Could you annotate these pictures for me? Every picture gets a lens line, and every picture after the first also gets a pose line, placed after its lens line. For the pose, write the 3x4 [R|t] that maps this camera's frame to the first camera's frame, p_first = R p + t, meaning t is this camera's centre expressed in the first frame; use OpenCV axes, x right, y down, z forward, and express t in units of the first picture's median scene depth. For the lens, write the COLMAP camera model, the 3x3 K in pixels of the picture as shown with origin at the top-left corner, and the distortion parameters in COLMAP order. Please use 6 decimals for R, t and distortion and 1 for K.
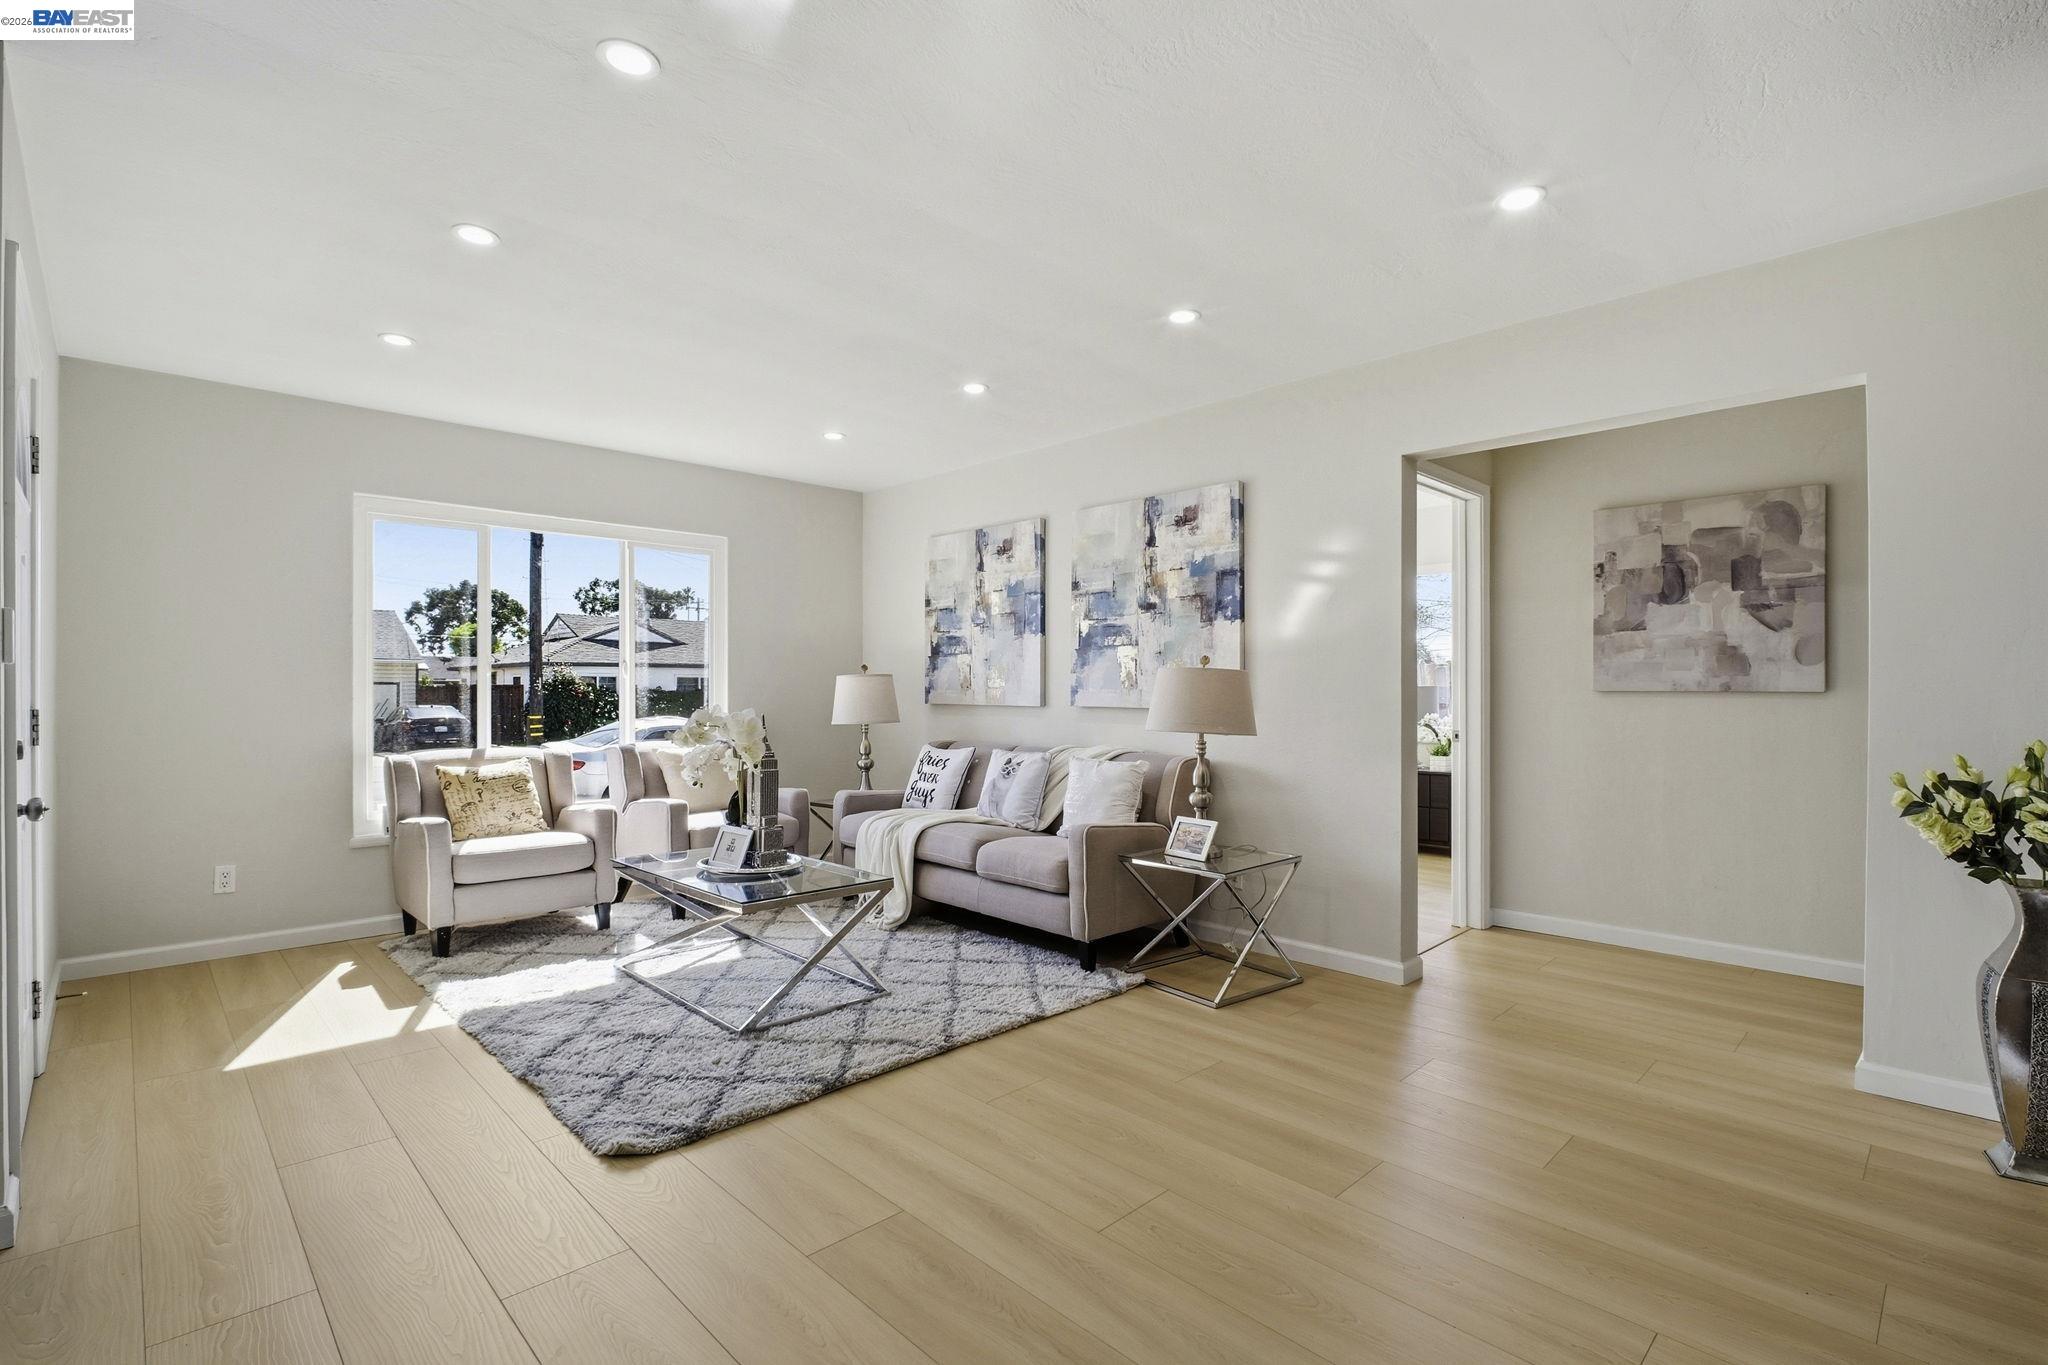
lens RADIAL K [[962.3, 0, 1036.8], [0, 962.3, 693.9], [0, 0, 1]] dist [0.003886, -0.000507]
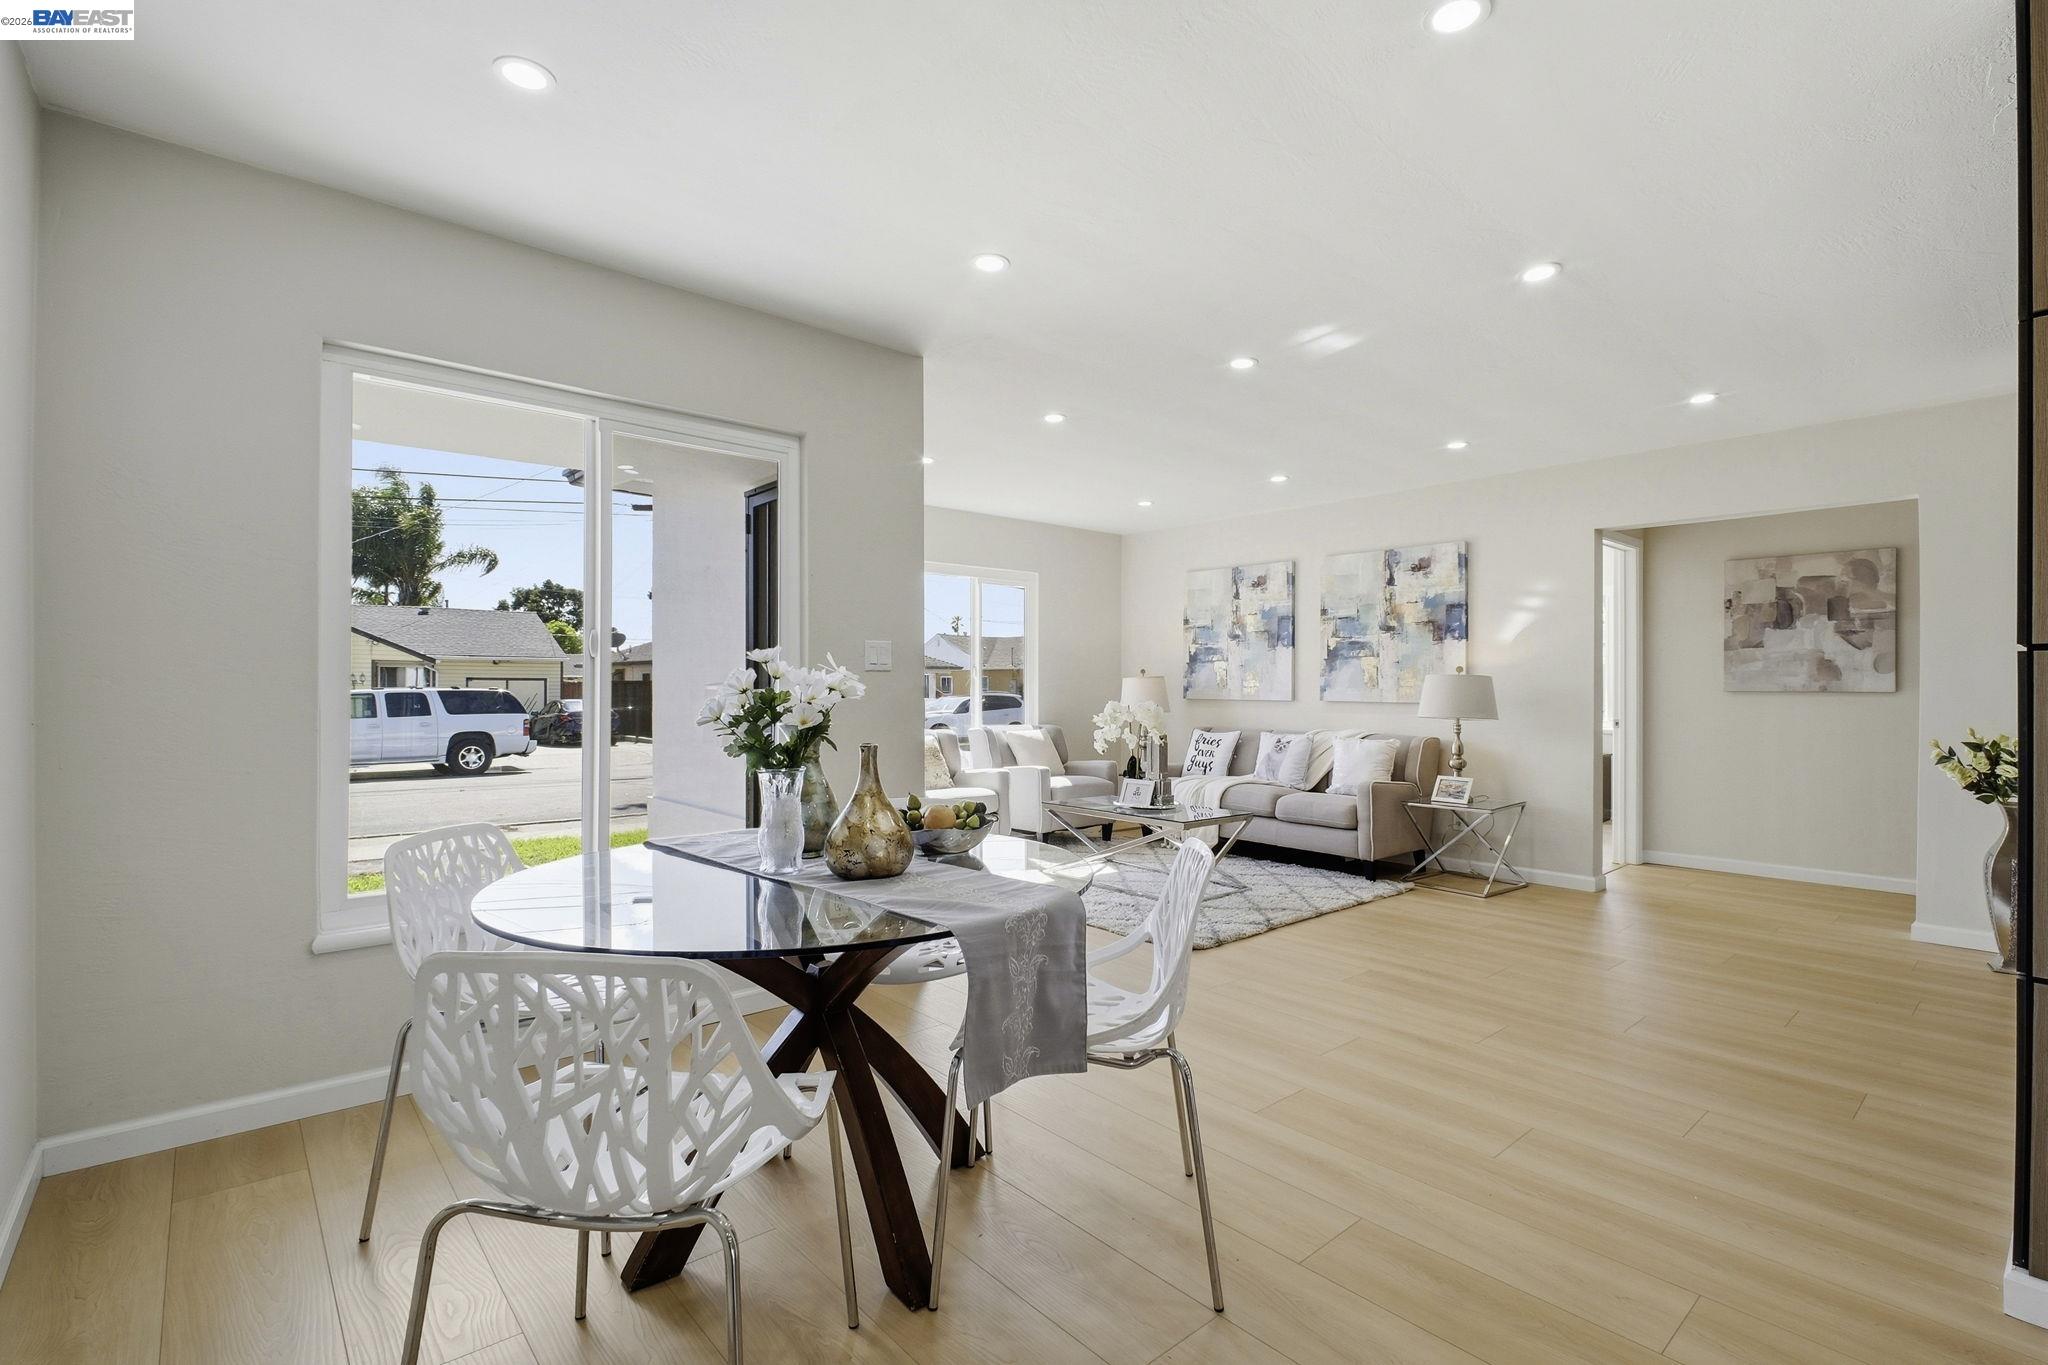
lens RADIAL K [[952.8, 0, 1046.2], [0, 952.8, 689.7], [0, 0, 1]] dist [-0.001102, -0.001328]
pose [[0.998677, 0.003287, -0.051317, -0.331392], [-0.003338, 0.999994, -0.000908, -0.000212], [0.051313, 0.001078, 0.998682, -0.425890]]
